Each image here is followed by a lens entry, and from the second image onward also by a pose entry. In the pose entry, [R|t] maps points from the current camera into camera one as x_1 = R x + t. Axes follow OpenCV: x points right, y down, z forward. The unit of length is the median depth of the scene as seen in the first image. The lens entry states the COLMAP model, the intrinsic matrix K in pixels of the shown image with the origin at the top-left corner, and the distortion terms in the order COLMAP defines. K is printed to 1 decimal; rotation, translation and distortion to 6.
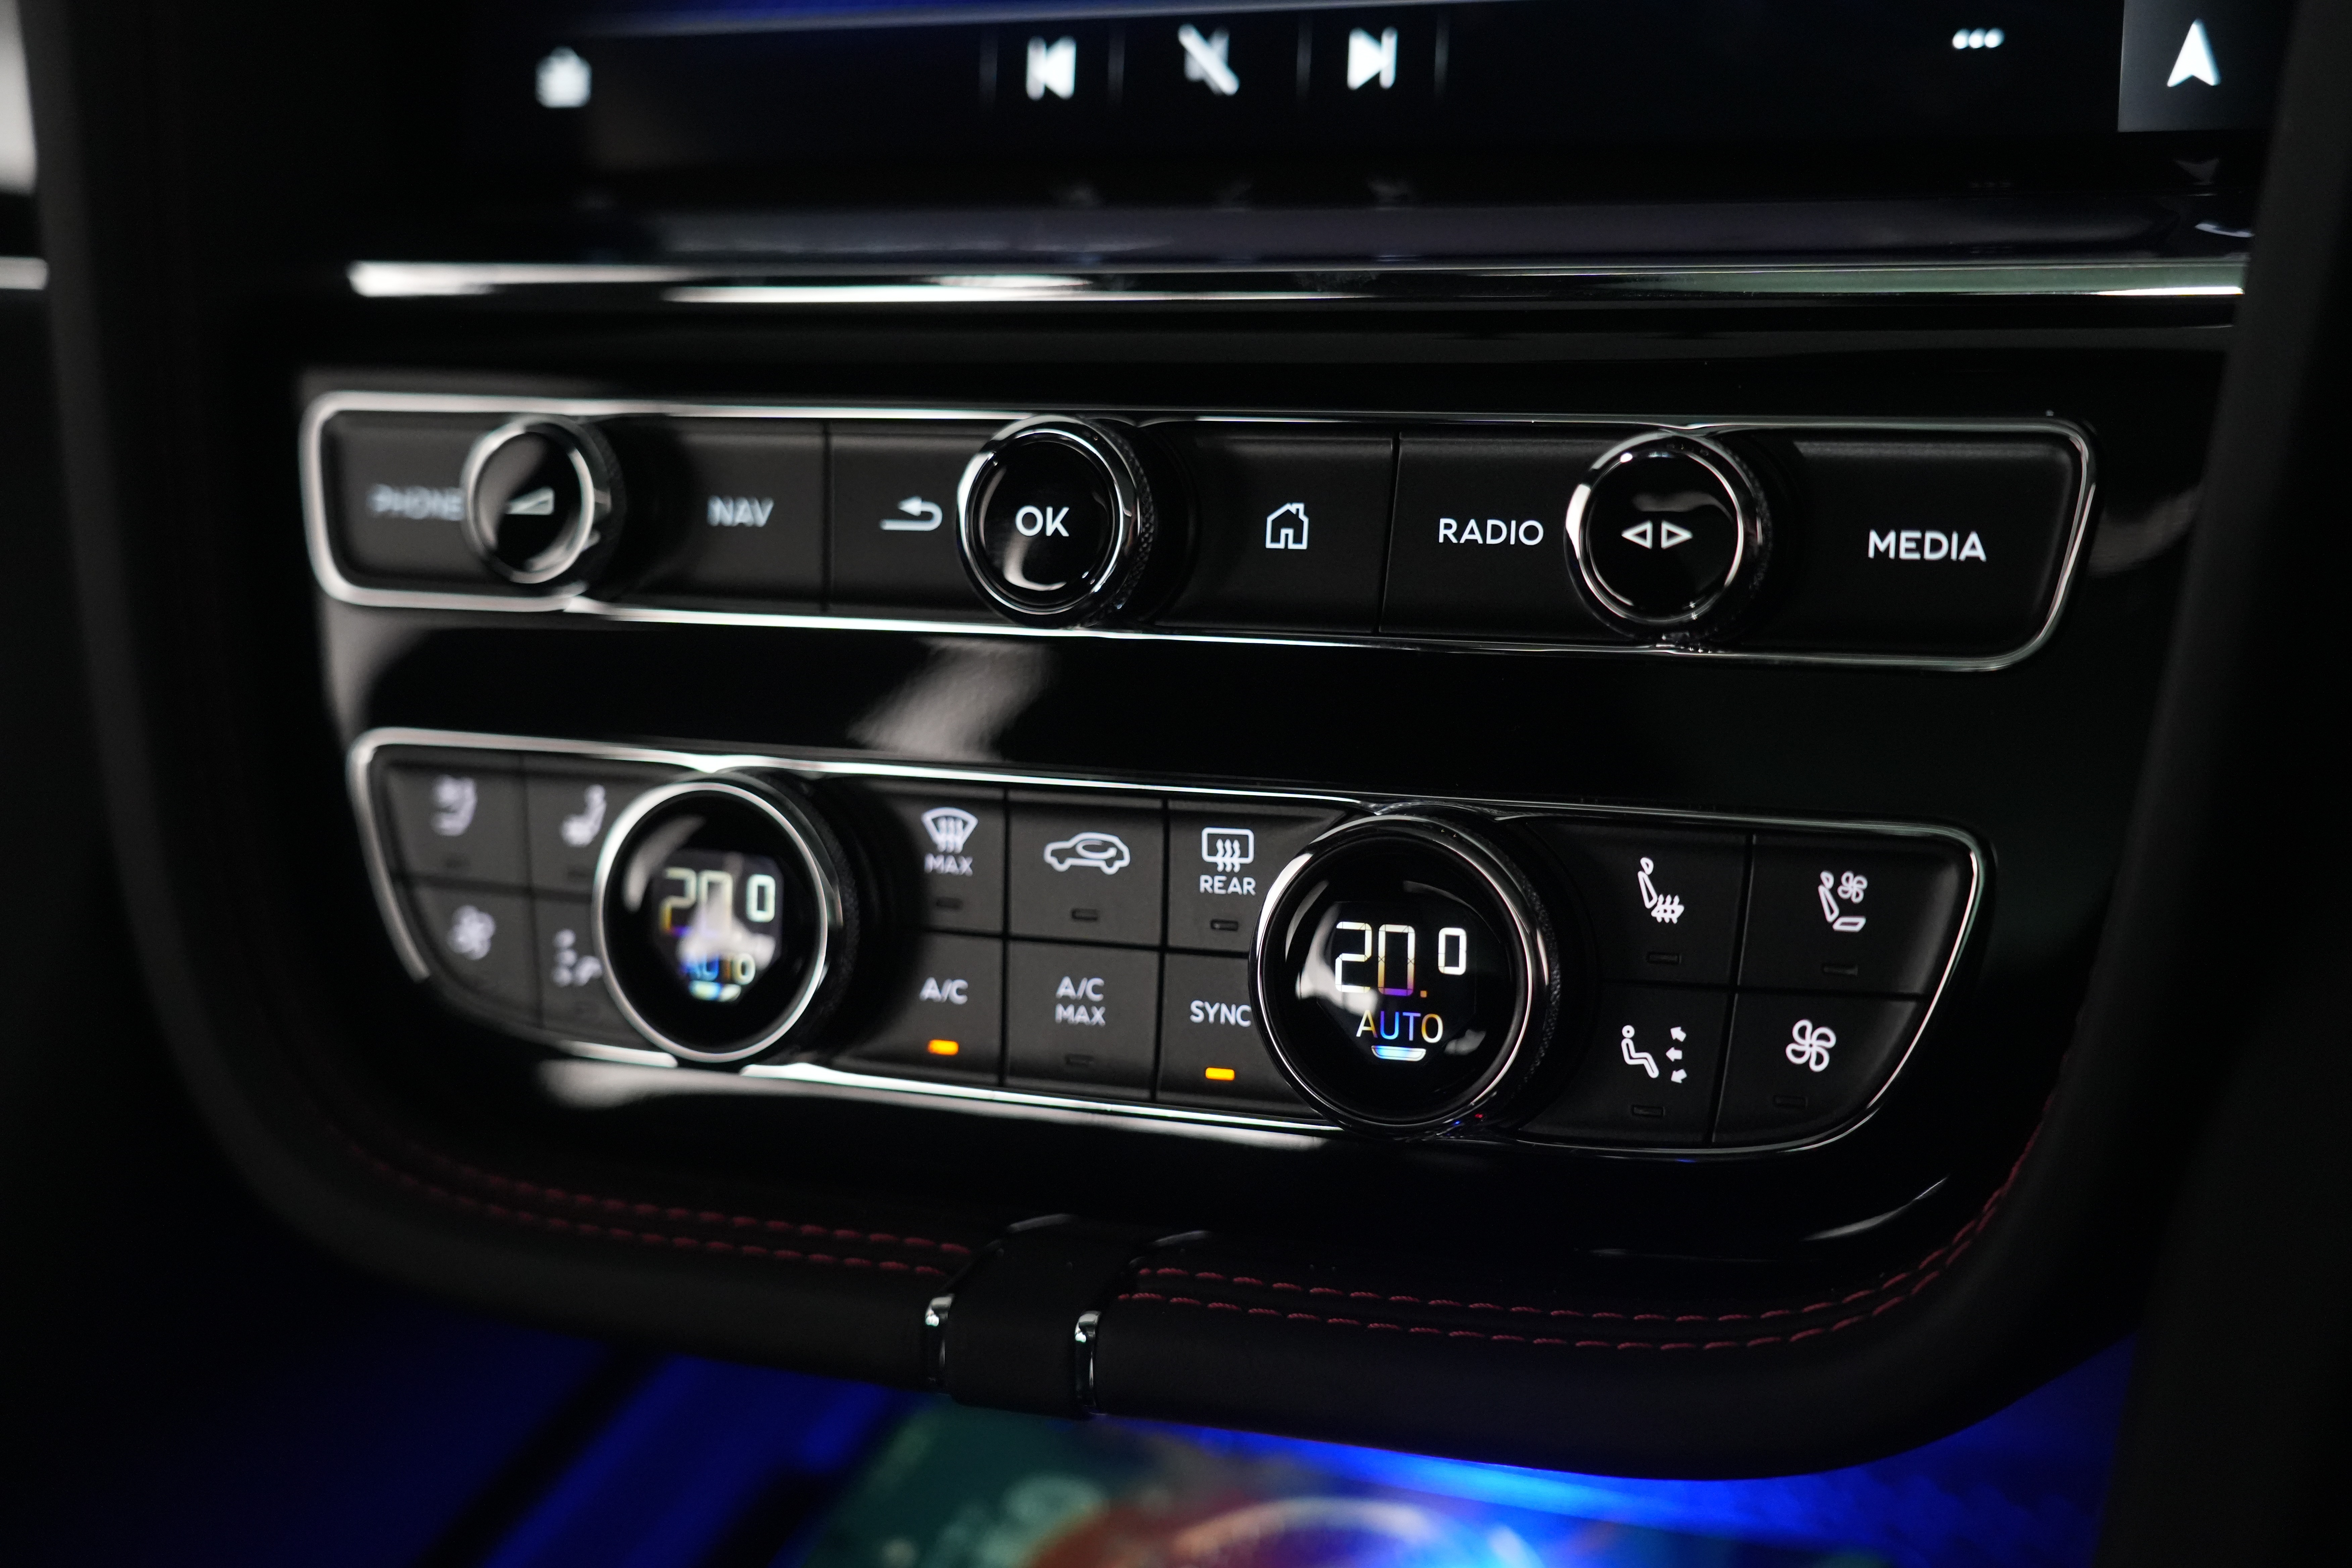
lens RADIAL K [[4223.5, 0, 1176.0], [0, 4223.5, 784.0], [0, 0, 1]] dist [-0.016500, -0.039147]
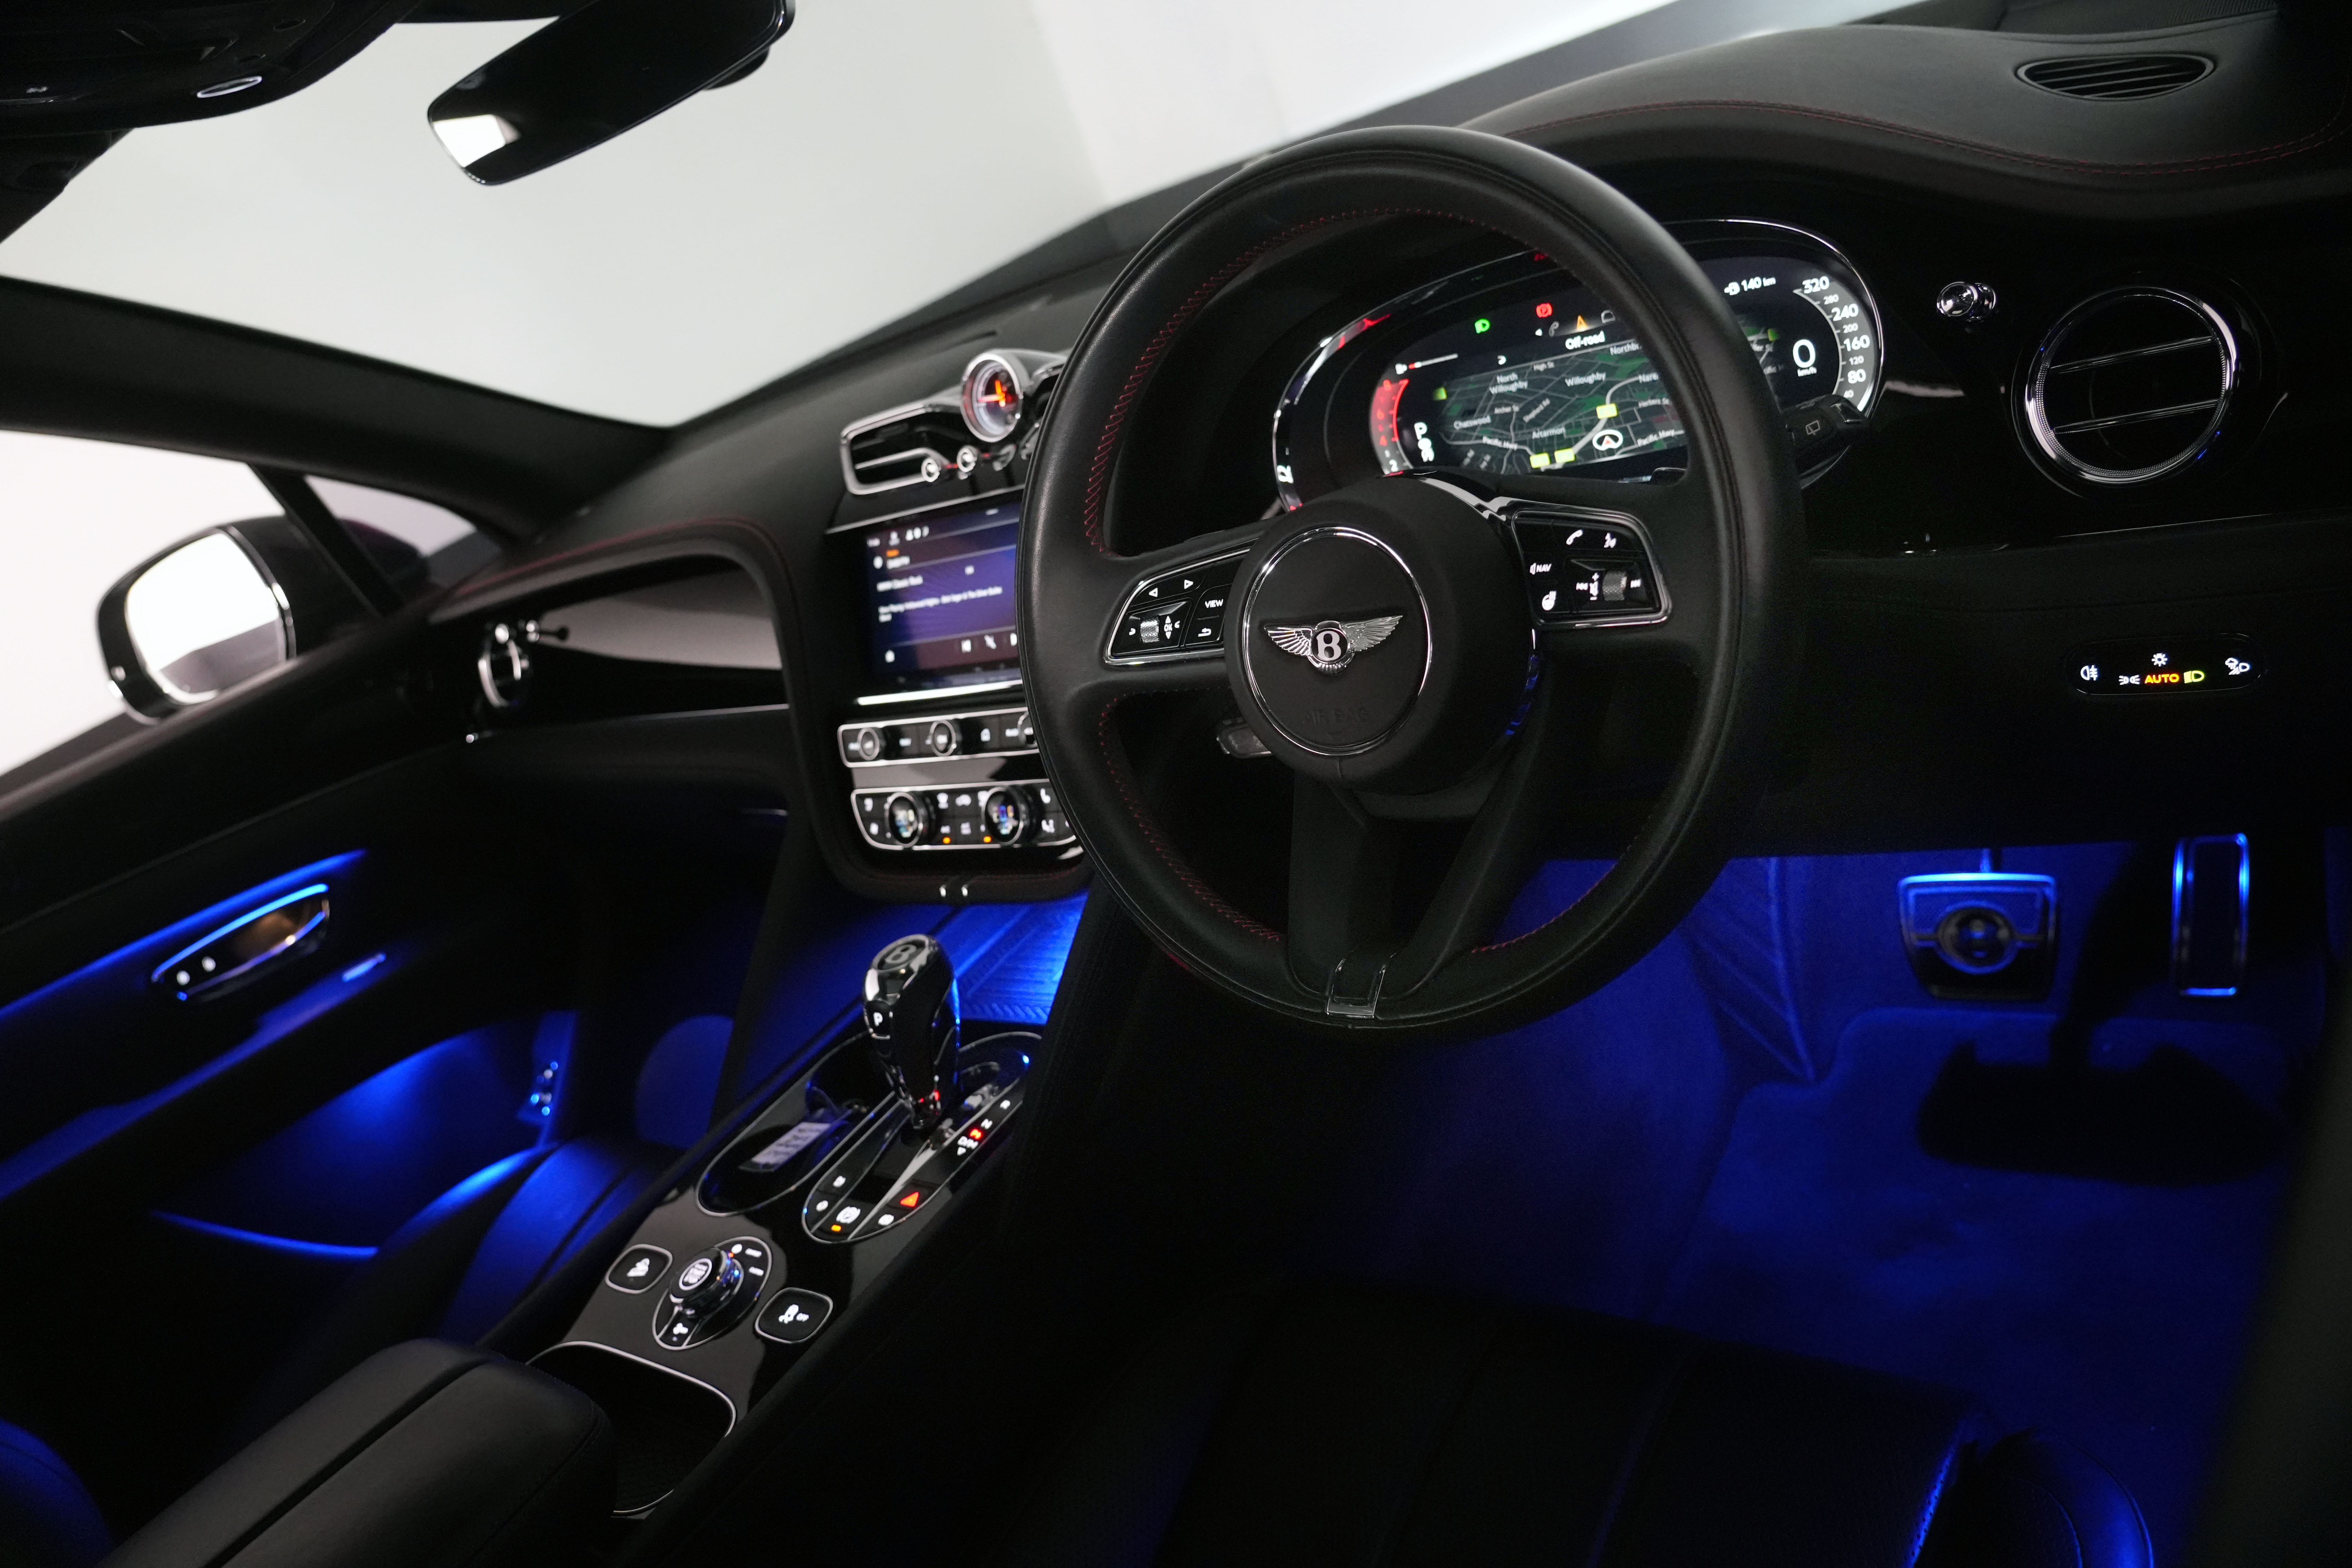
lens RADIAL K [[1664.0, 0, 1176.0], [0, 1664.0, 784.0], [0, 0, 1]] dist [-0.038582, 0.000759]
pose [[0.967748, -0.103300, -0.229767, 0.703726], [0.100159, 0.994649, -0.025327, 0.074322], [0.231154, 0.001497, 0.972916, -0.936846]]
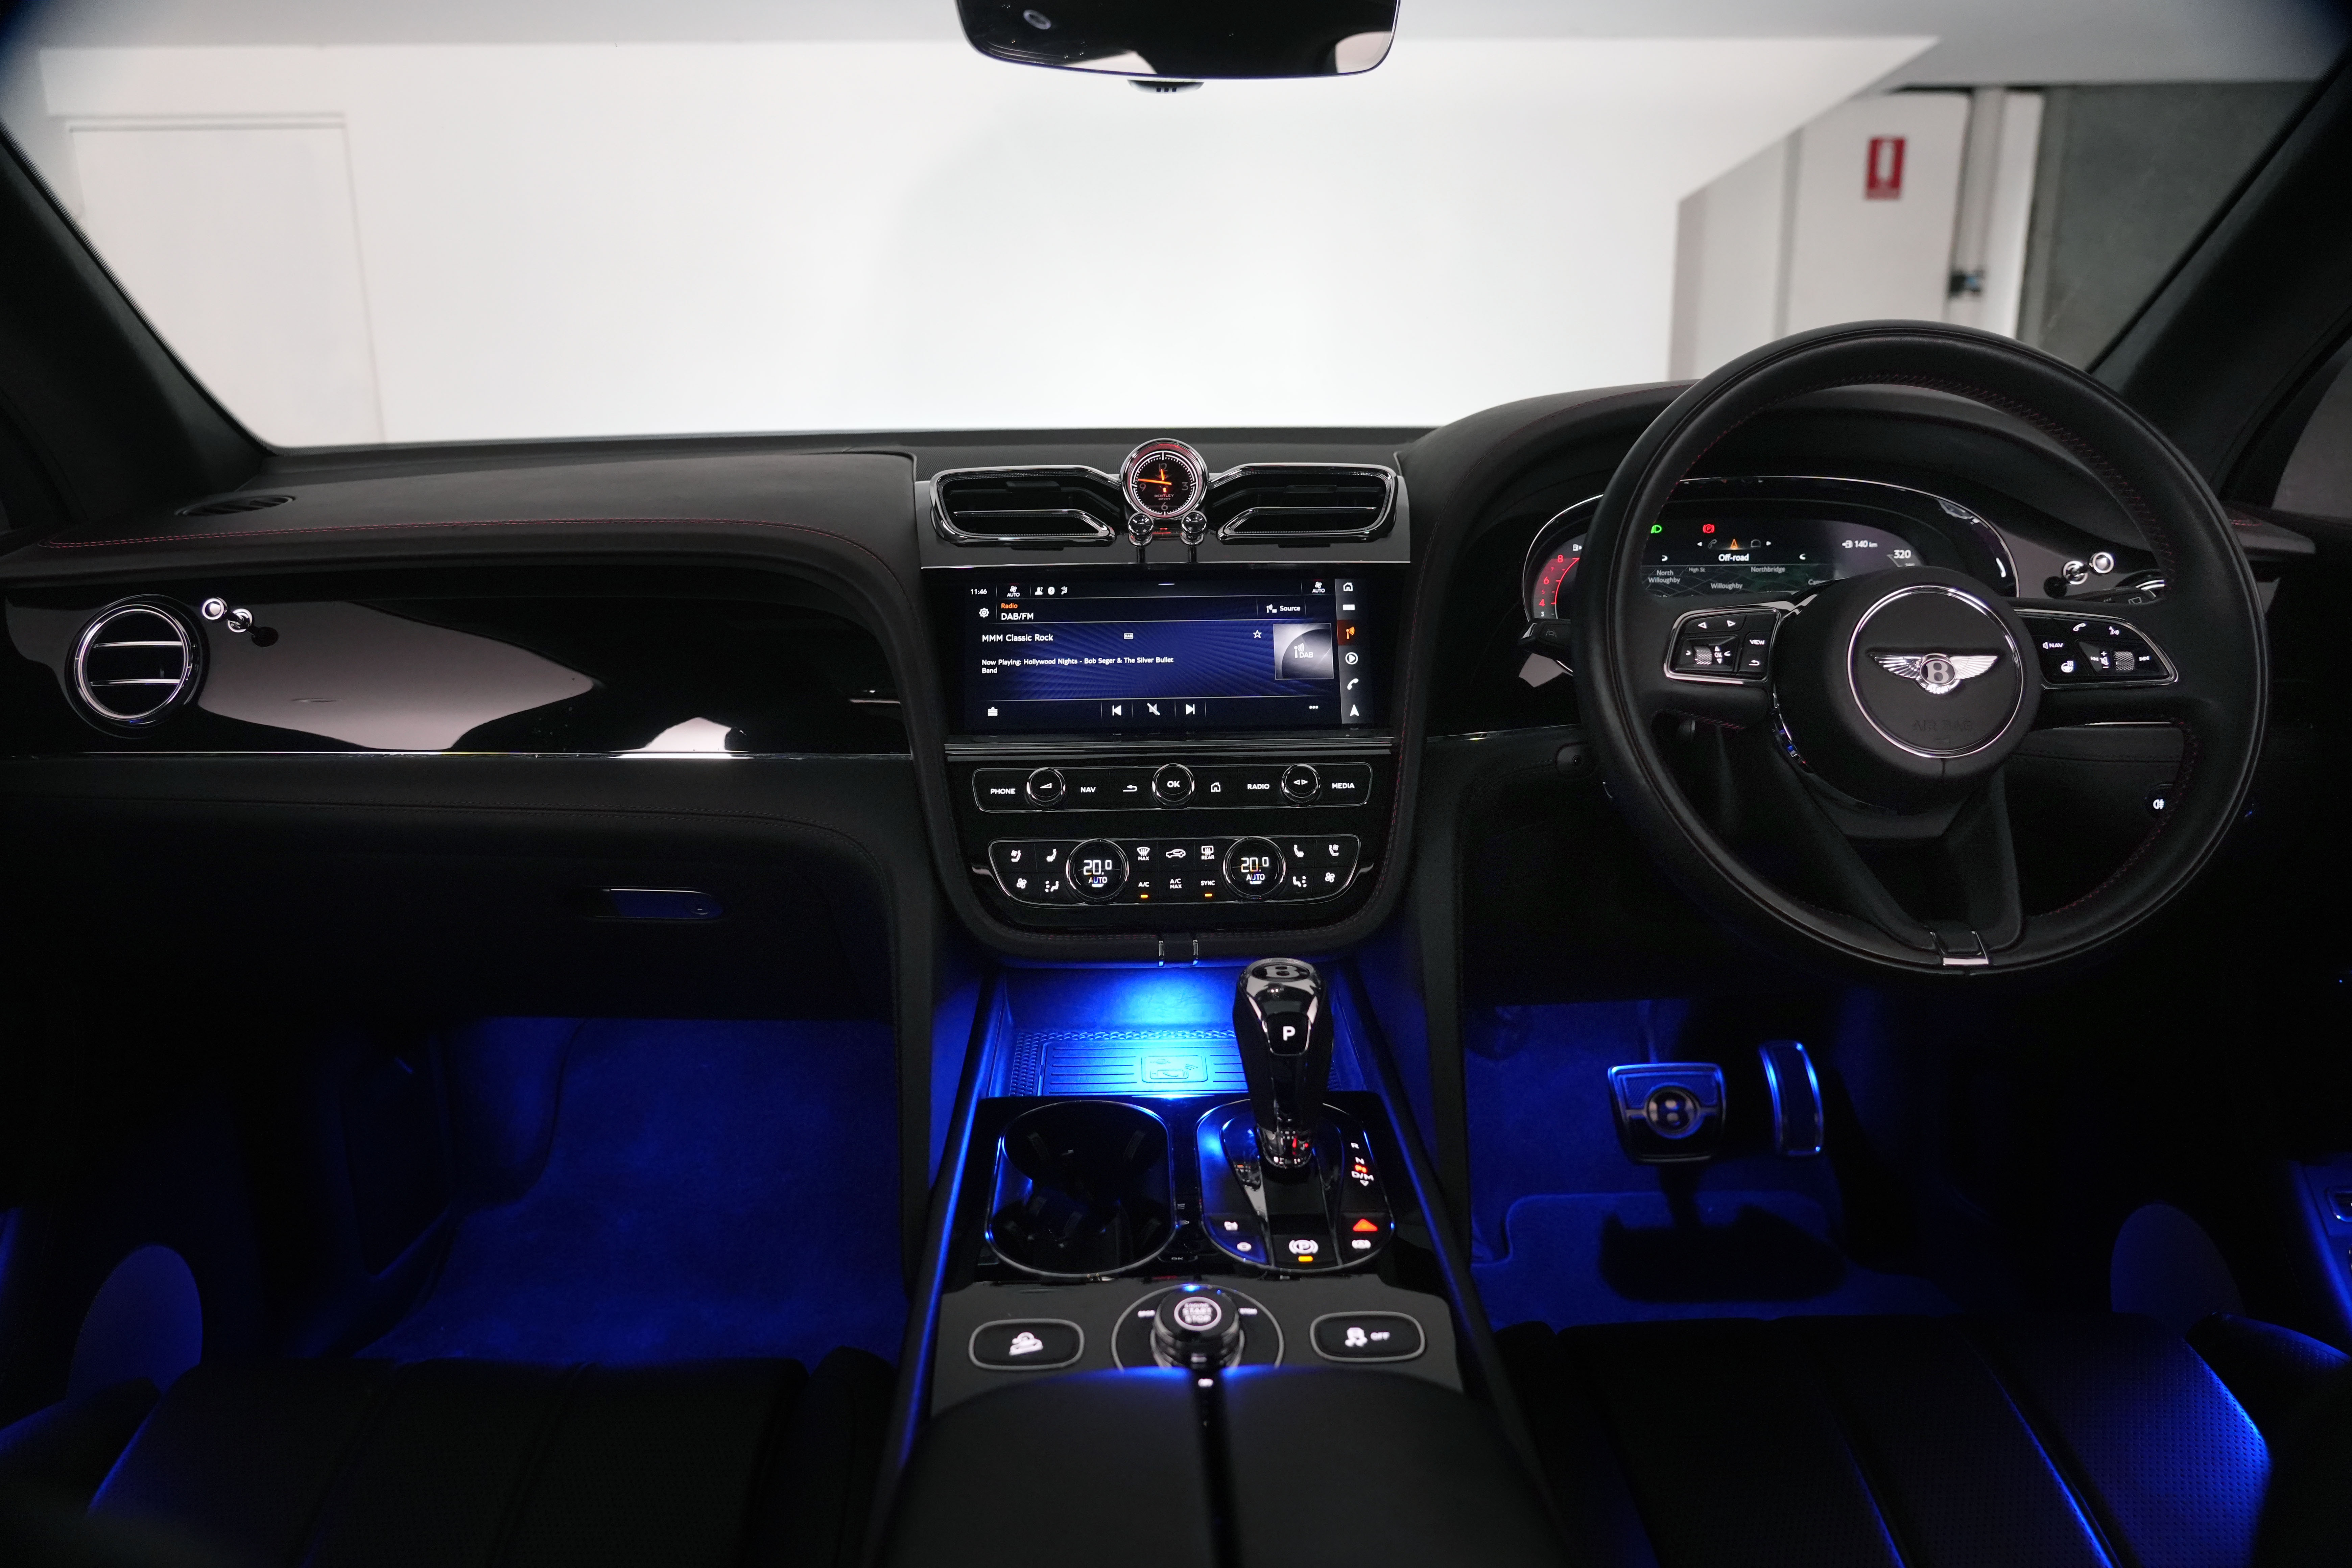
lens RADIAL K [[1664.0, 0, 1176.0], [0, 1664.0, 784.0], [0, 0, 1]] dist [-0.038582, 0.000759]
pose [[0.864037, 0.051462, 0.500792, -0.990201], [0.080994, 0.967593, -0.239174, 0.399477], [-0.496871, 0.247216, 0.831868, -0.632039]]
